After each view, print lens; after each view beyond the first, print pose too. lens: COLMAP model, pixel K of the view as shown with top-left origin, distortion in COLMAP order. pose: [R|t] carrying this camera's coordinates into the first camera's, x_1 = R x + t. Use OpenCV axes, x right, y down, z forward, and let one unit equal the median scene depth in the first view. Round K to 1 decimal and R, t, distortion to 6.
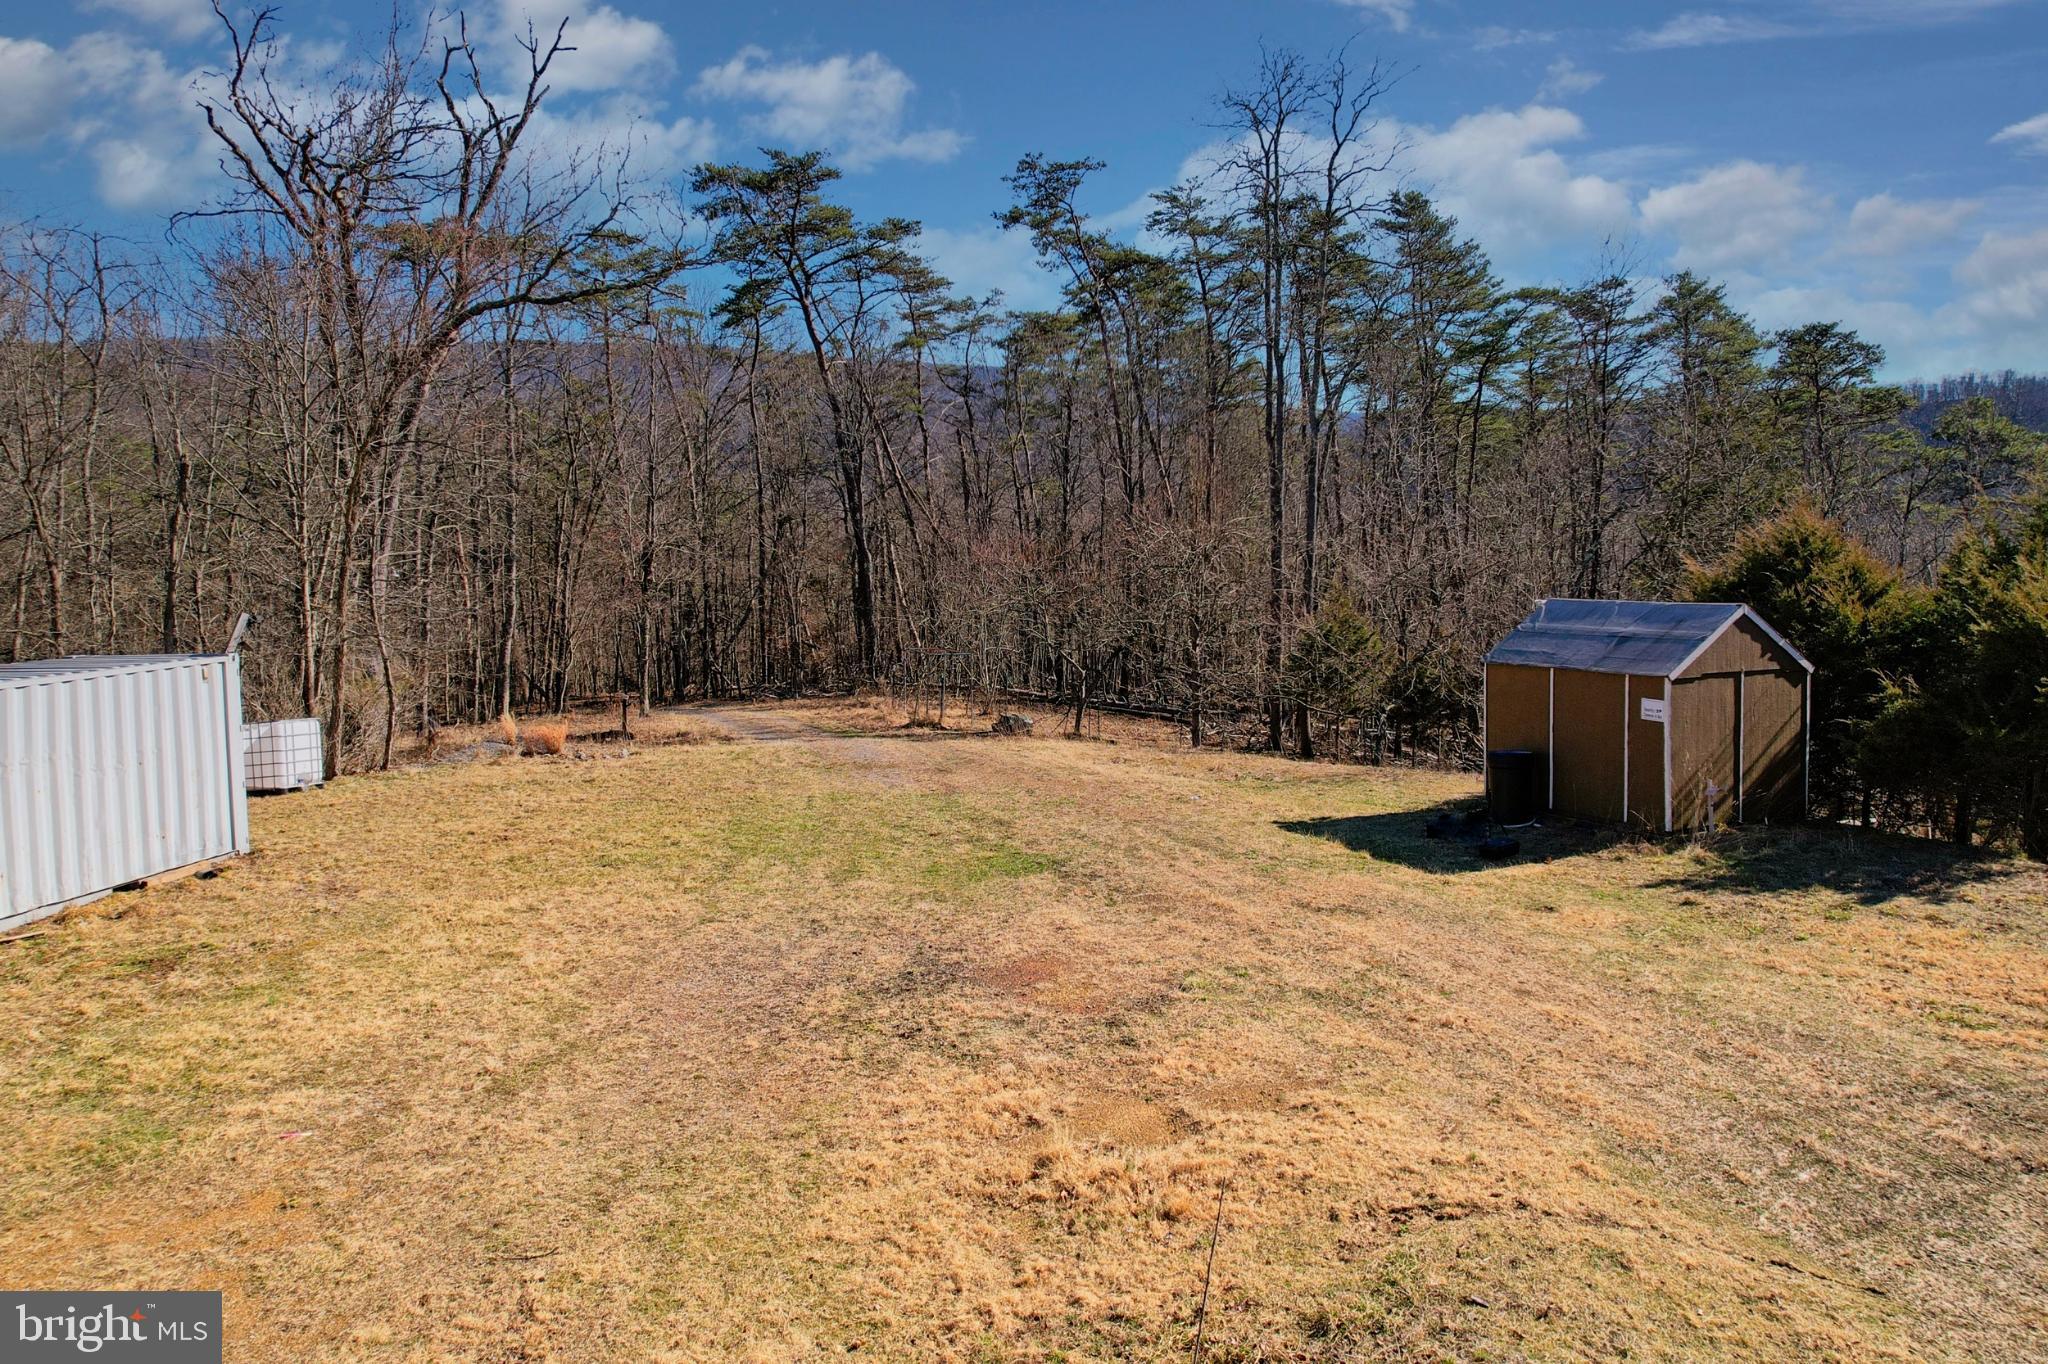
lens RADIAL K [[1466.6, 0, 1021.8], [0, 1466.6, 598.2], [0, 0, 1]] dist [-0.066752, 0.069712]
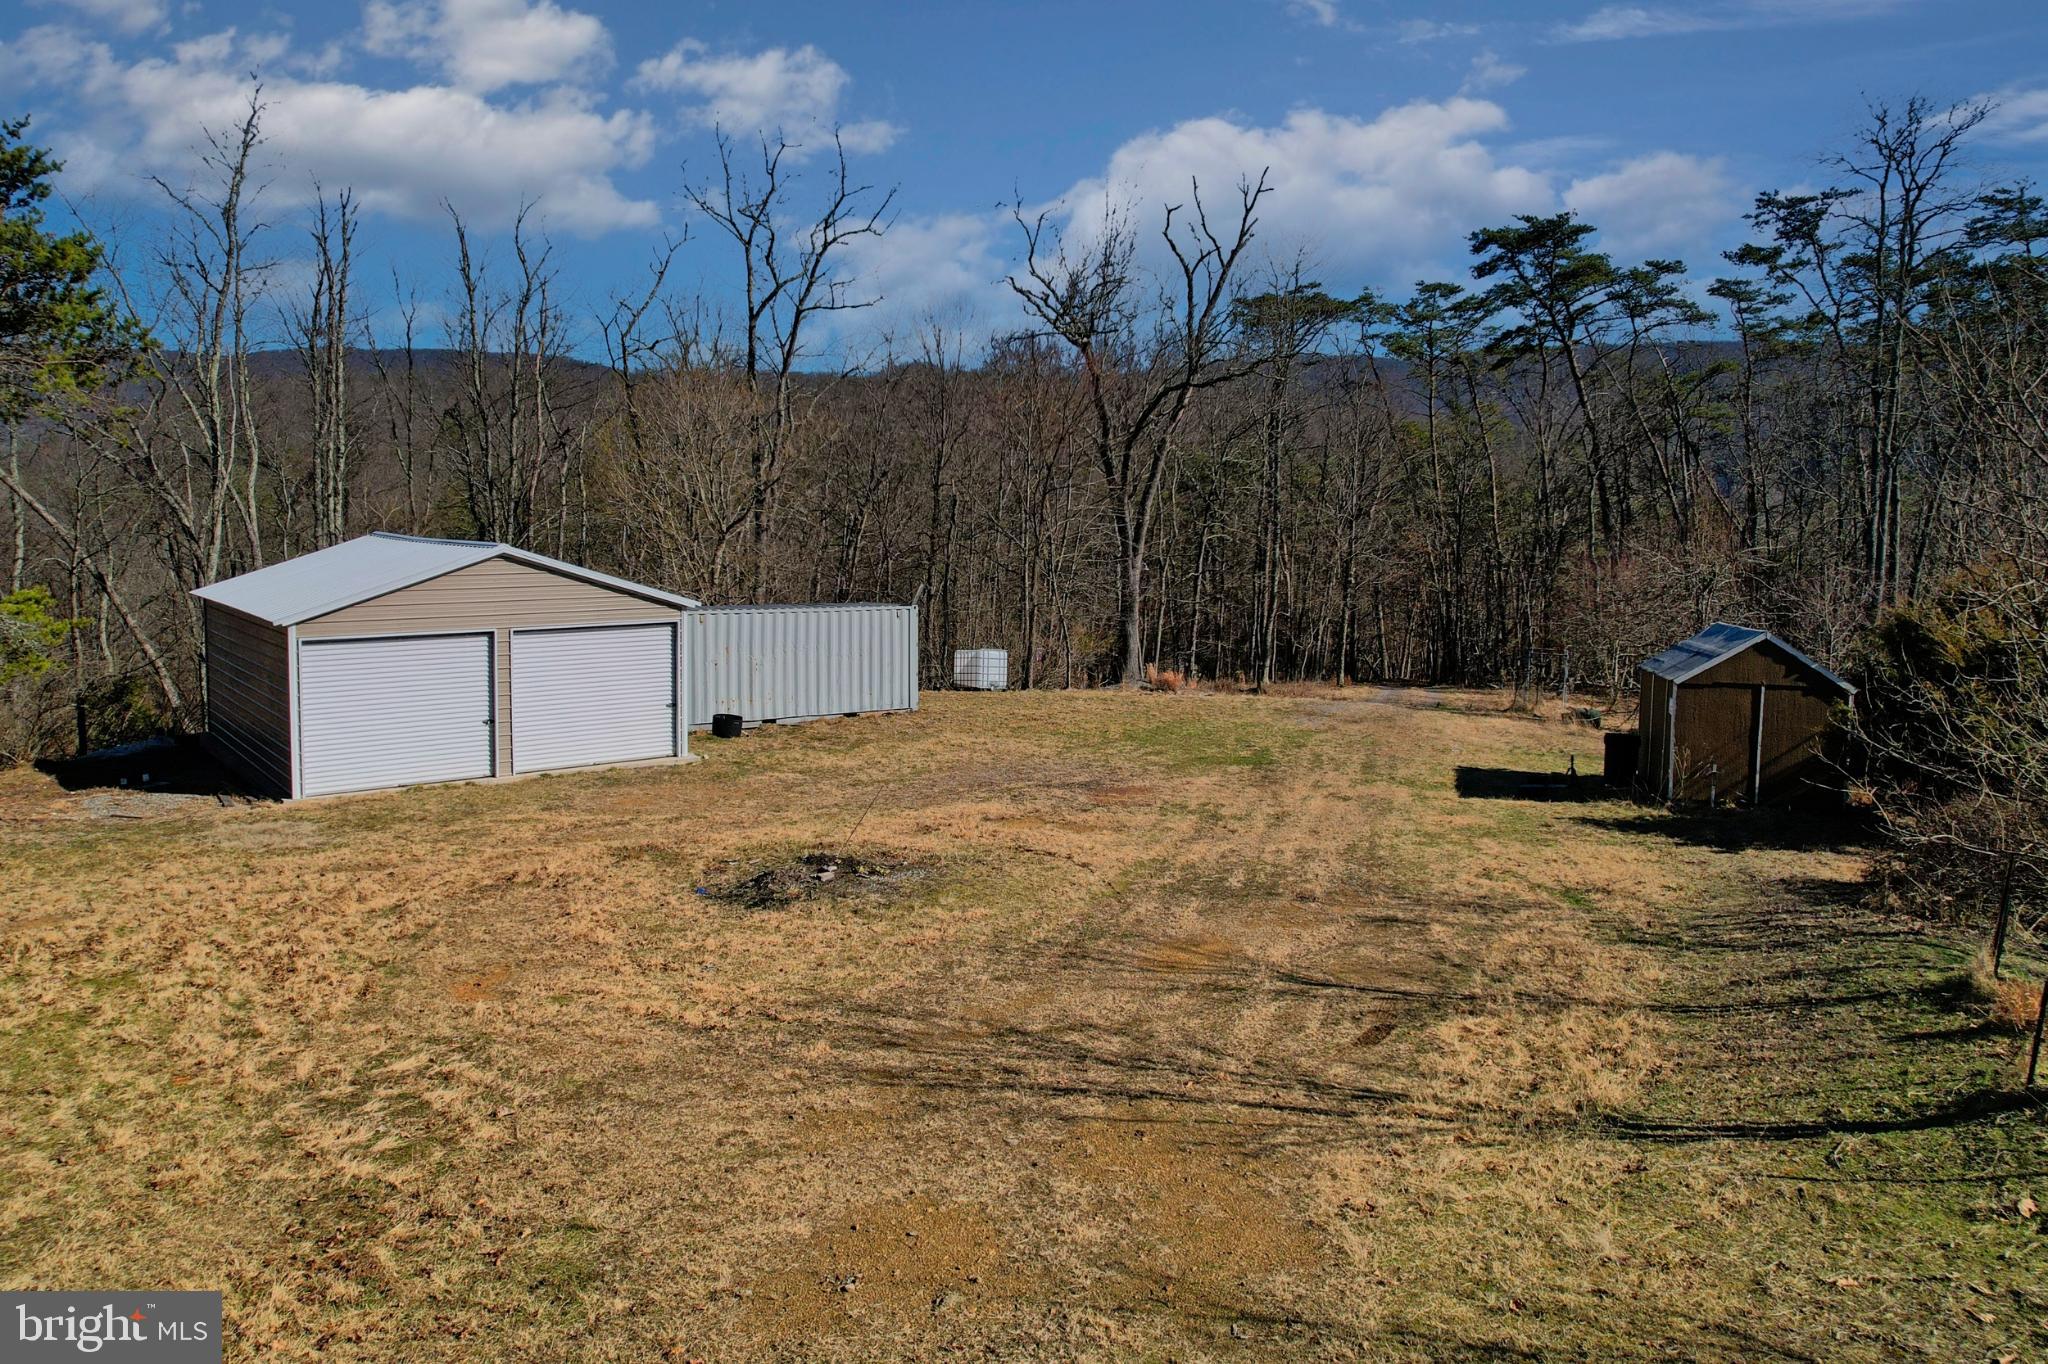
lens RADIAL K [[1466.6, 0, 1021.8], [0, 1466.6, 598.2], [0, 0, 1]] dist [-0.066752, 0.069712]
pose [[0.761952, 0.052502, -0.645502, 0.278304], [-0.051816, 0.998455, 0.020045, -0.005698], [0.645557, 0.018175, 0.763496, -0.131422]]
